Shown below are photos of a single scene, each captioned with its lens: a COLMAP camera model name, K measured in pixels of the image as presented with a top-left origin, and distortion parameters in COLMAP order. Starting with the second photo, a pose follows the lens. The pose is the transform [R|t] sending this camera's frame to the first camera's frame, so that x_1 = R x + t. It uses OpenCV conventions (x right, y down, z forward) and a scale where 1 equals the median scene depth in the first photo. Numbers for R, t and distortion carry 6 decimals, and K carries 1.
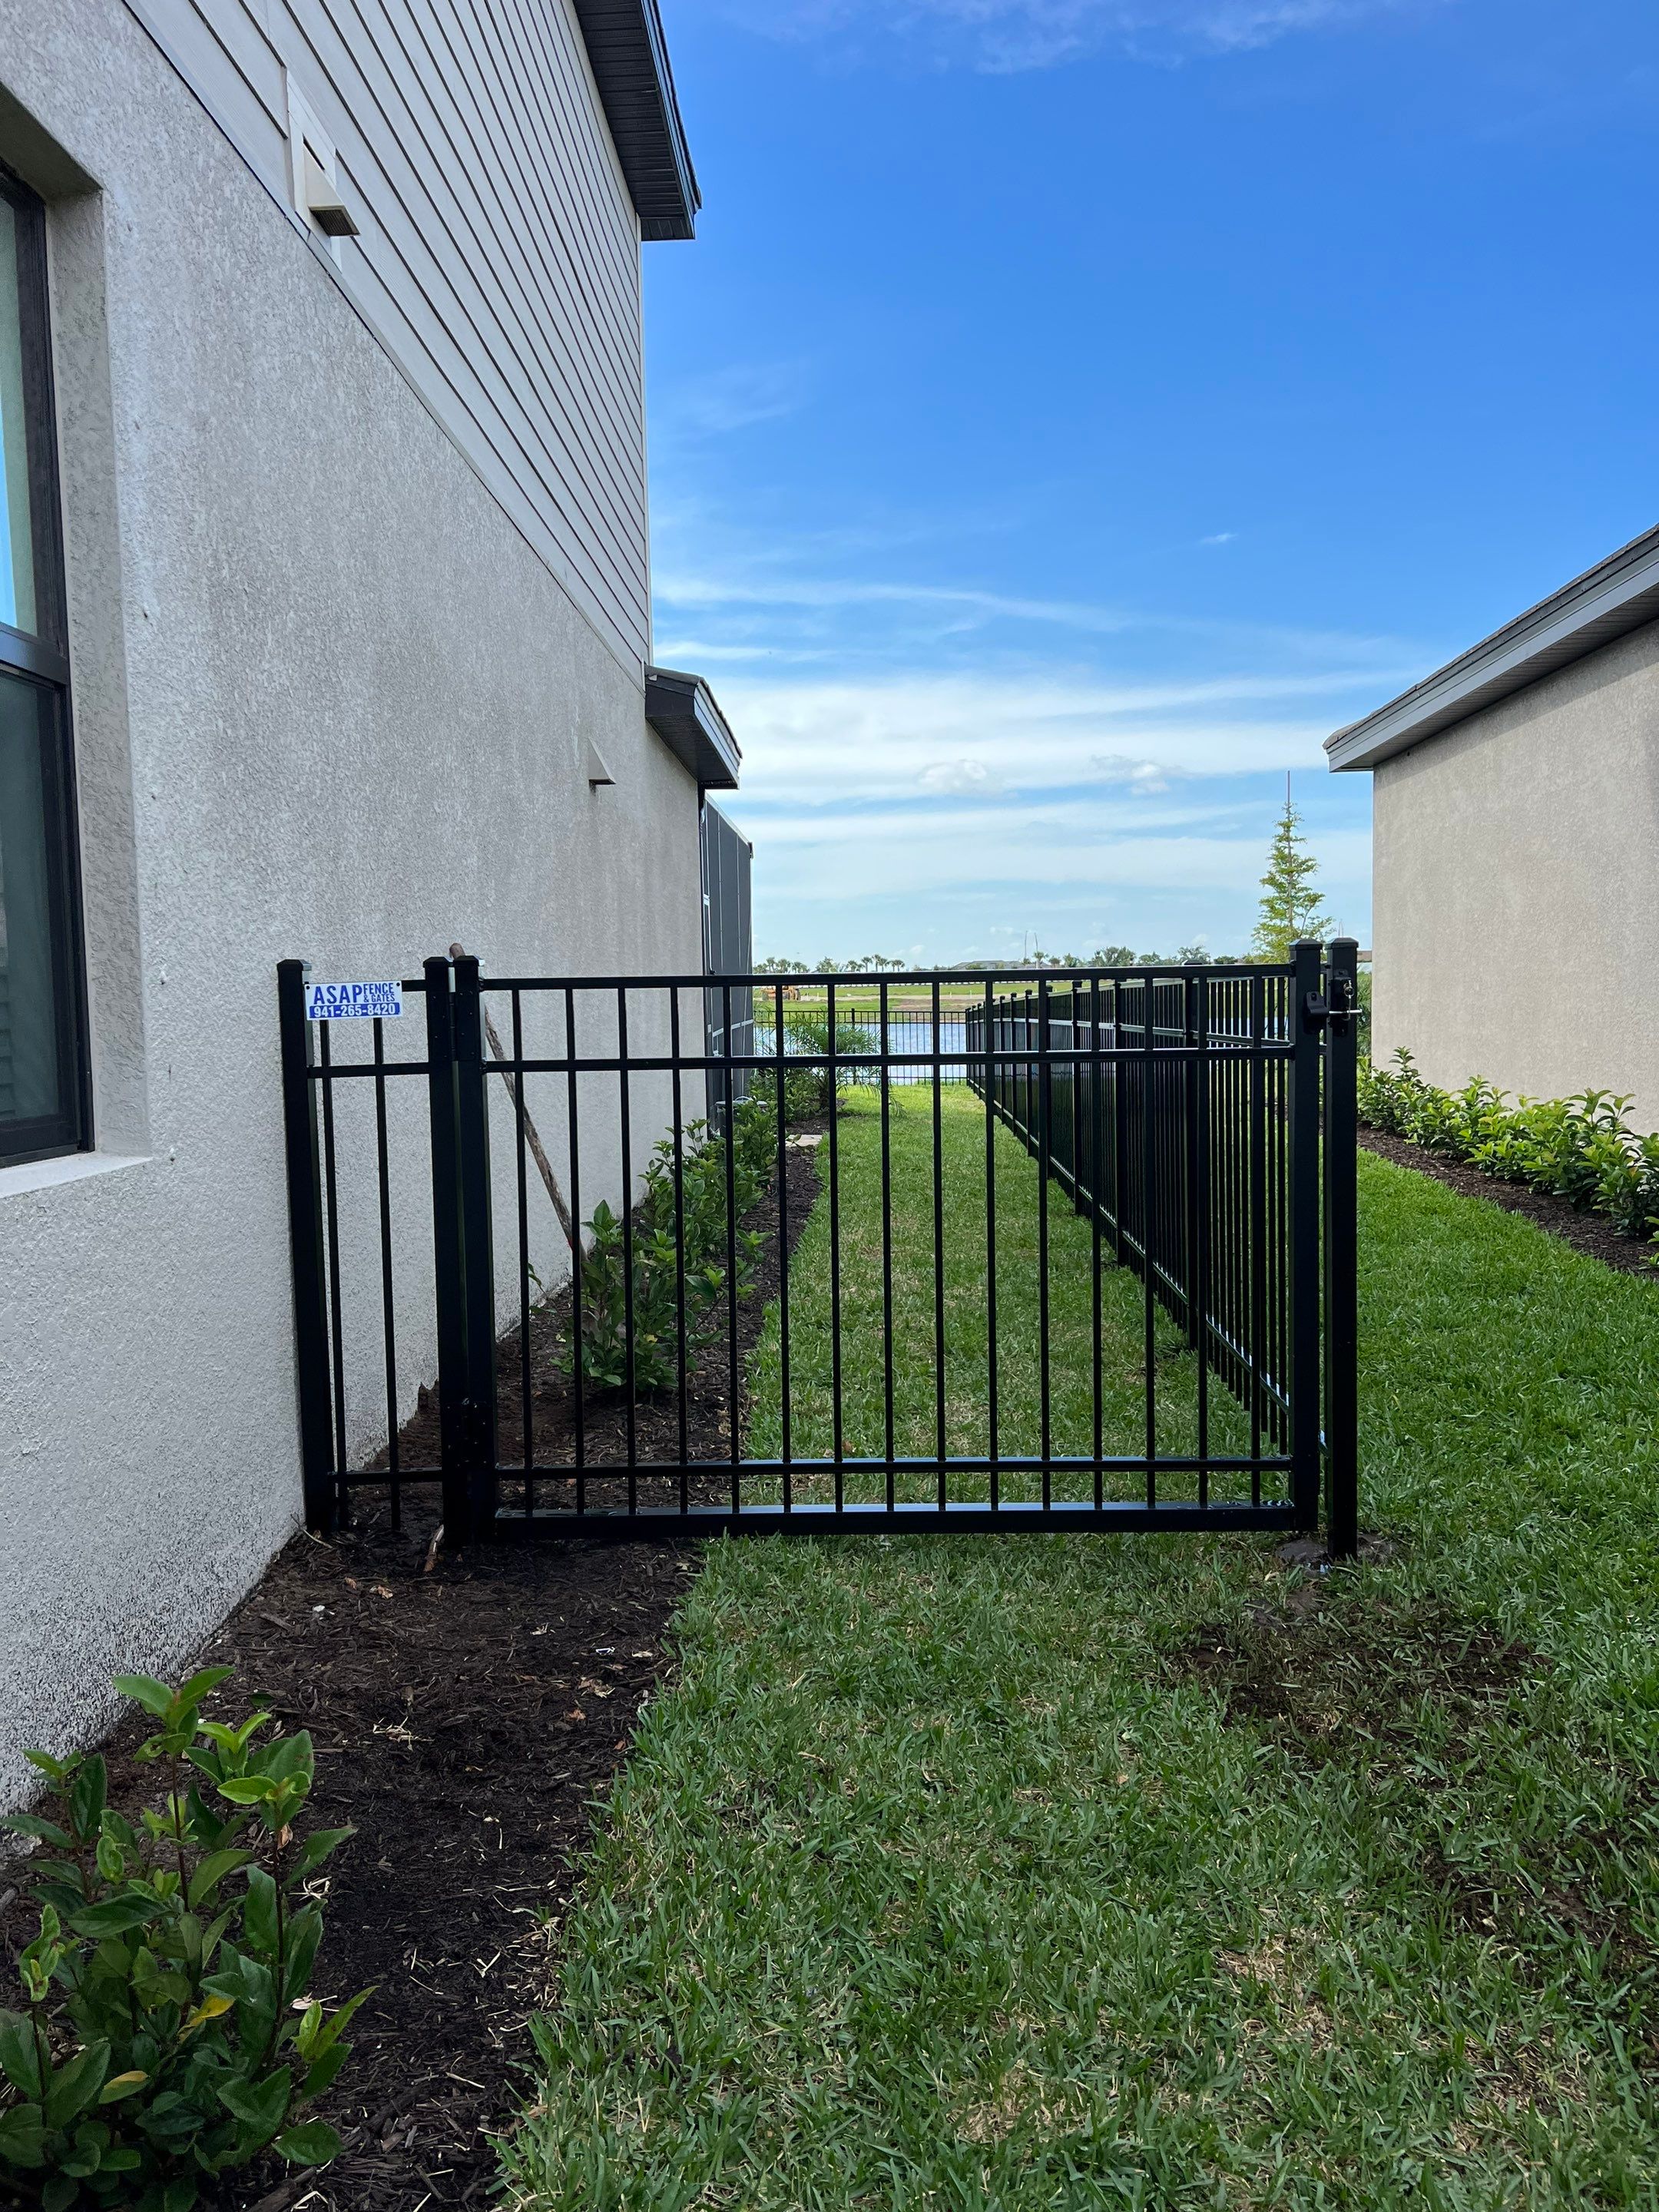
lens RADIAL K [[1721.1, 0, 829.5], [0, 1721.1, 1106.0], [0, 0, 1]] dist [0.053777, -0.092176]
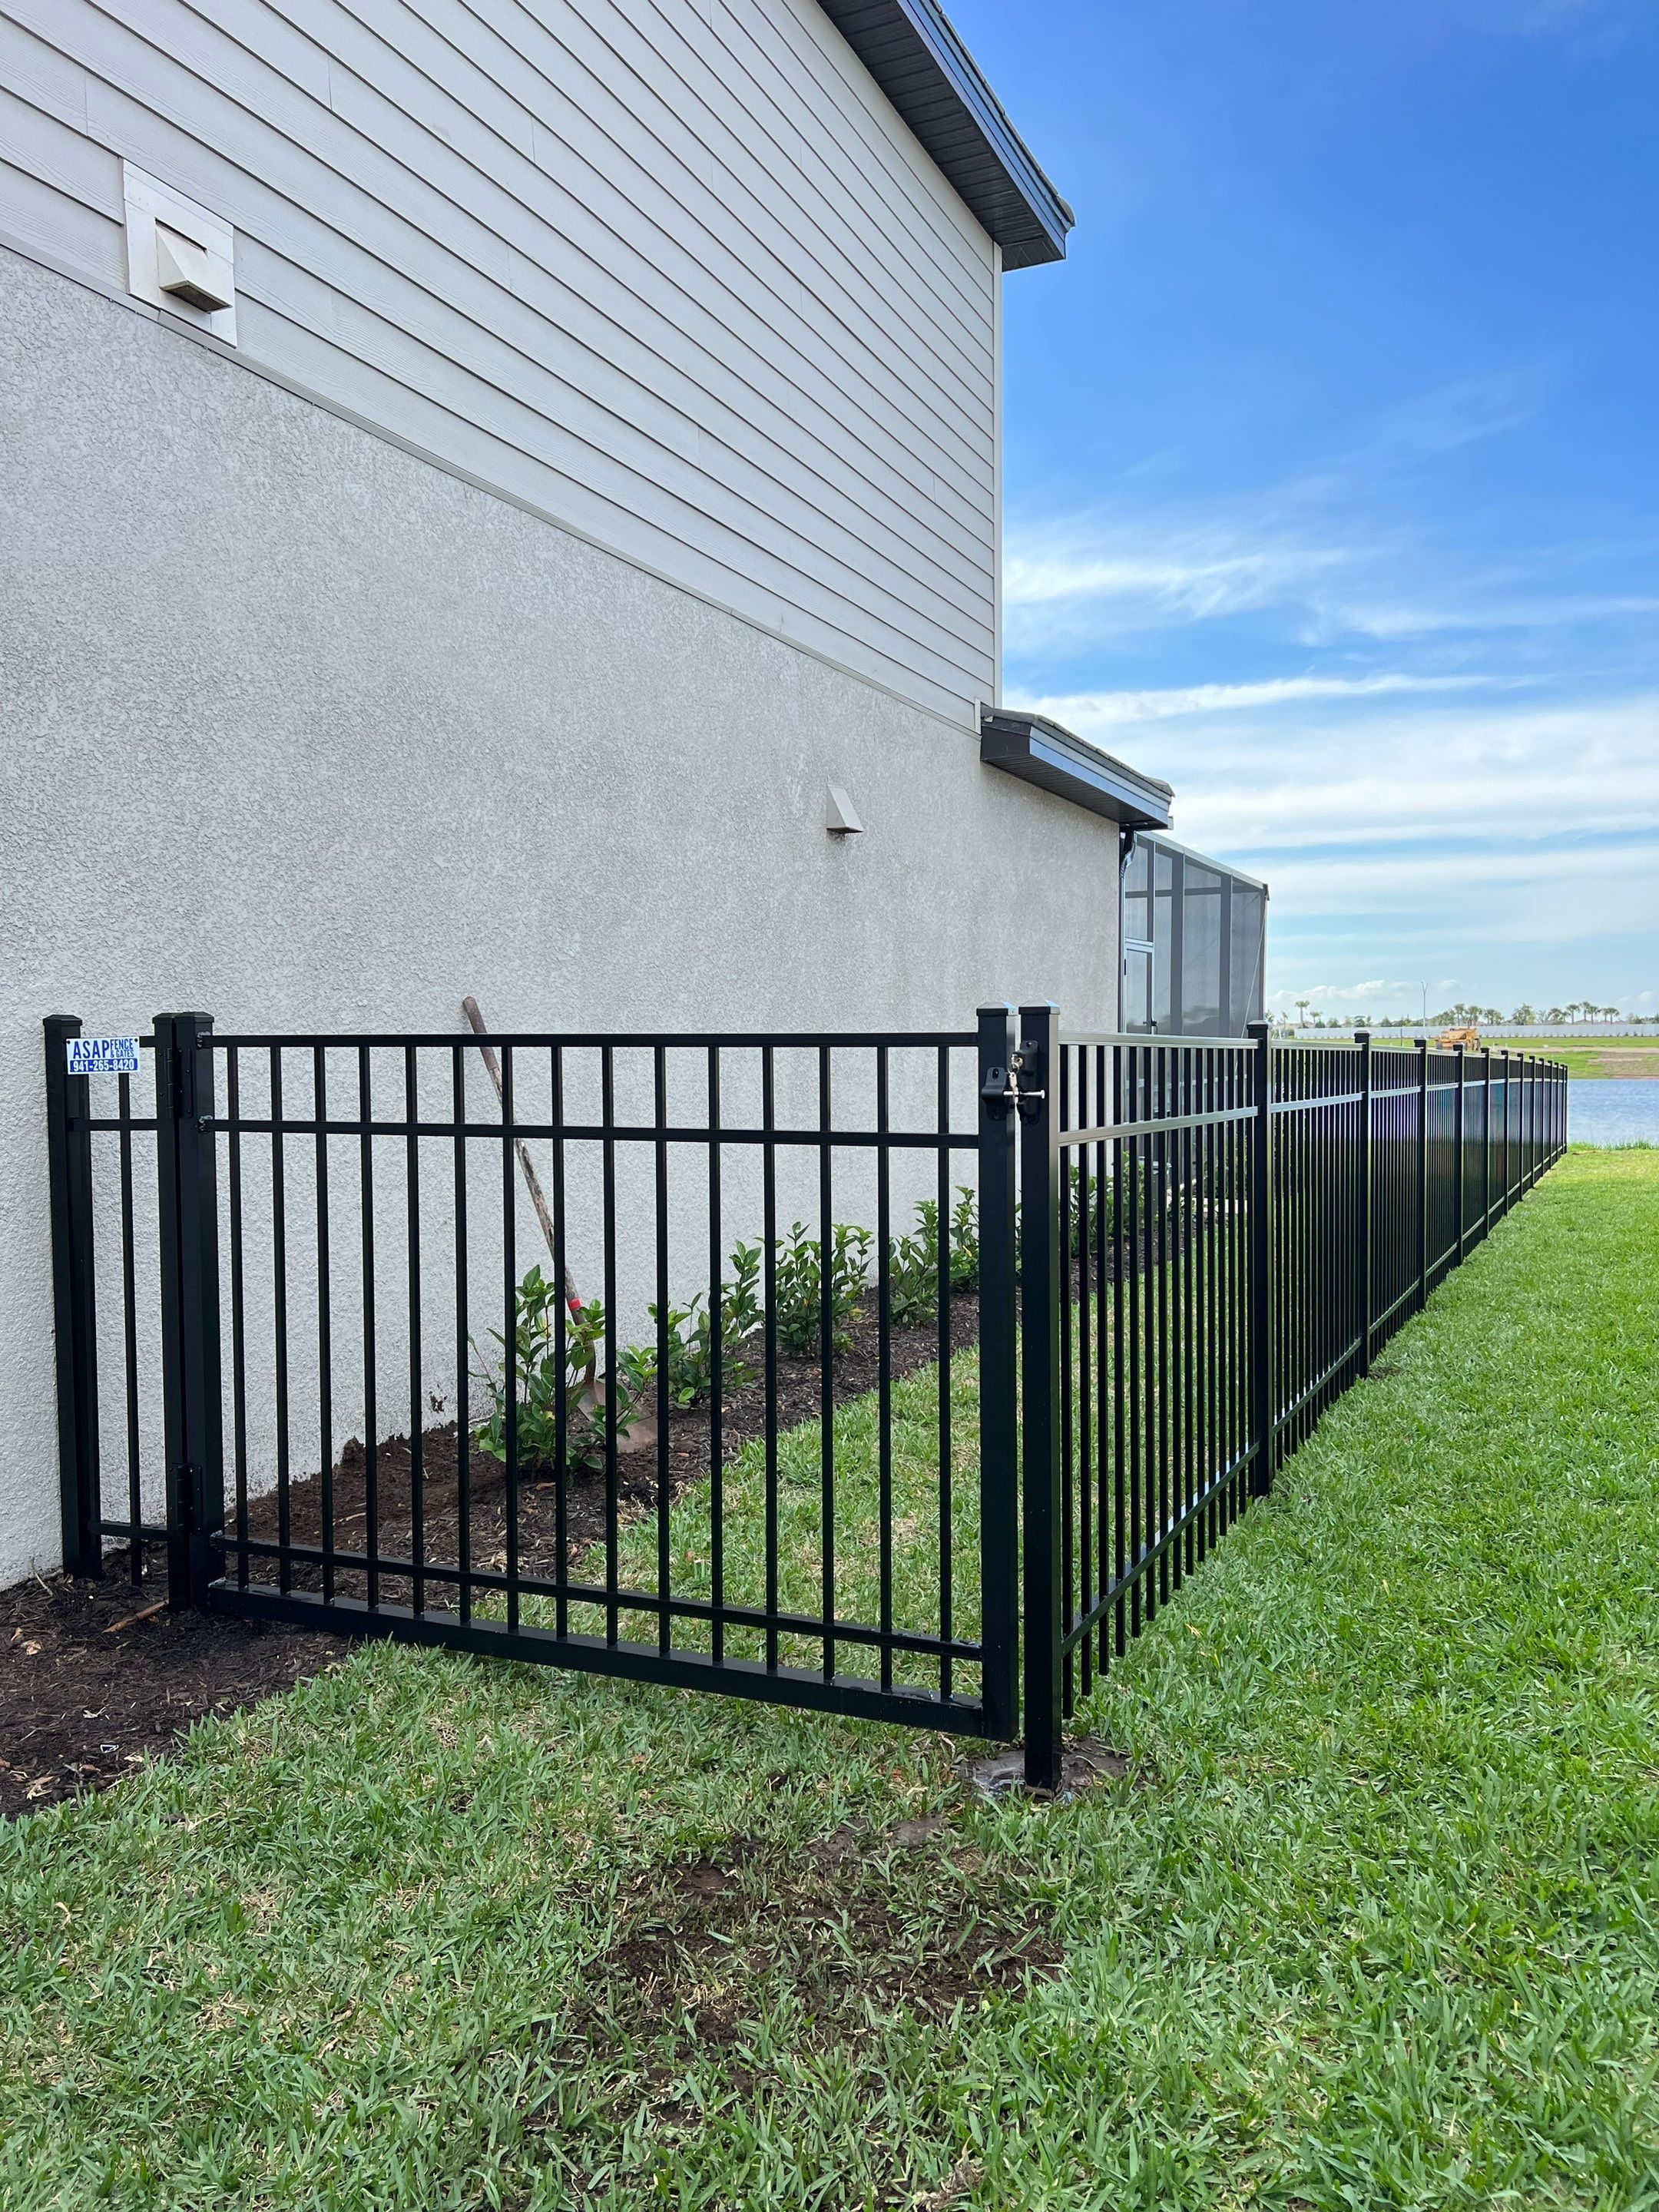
lens RADIAL K [[1721.1, 0, 829.5], [0, 1721.1, 1106.0], [0, 0, 1]] dist [0.053777, -0.092176]
pose [[0.923307, 0.030604, -0.382840, 0.501064], [-0.040420, 0.999027, -0.017621, -0.030313], [0.381929, 0.031744, 0.923646, 0.221909]]
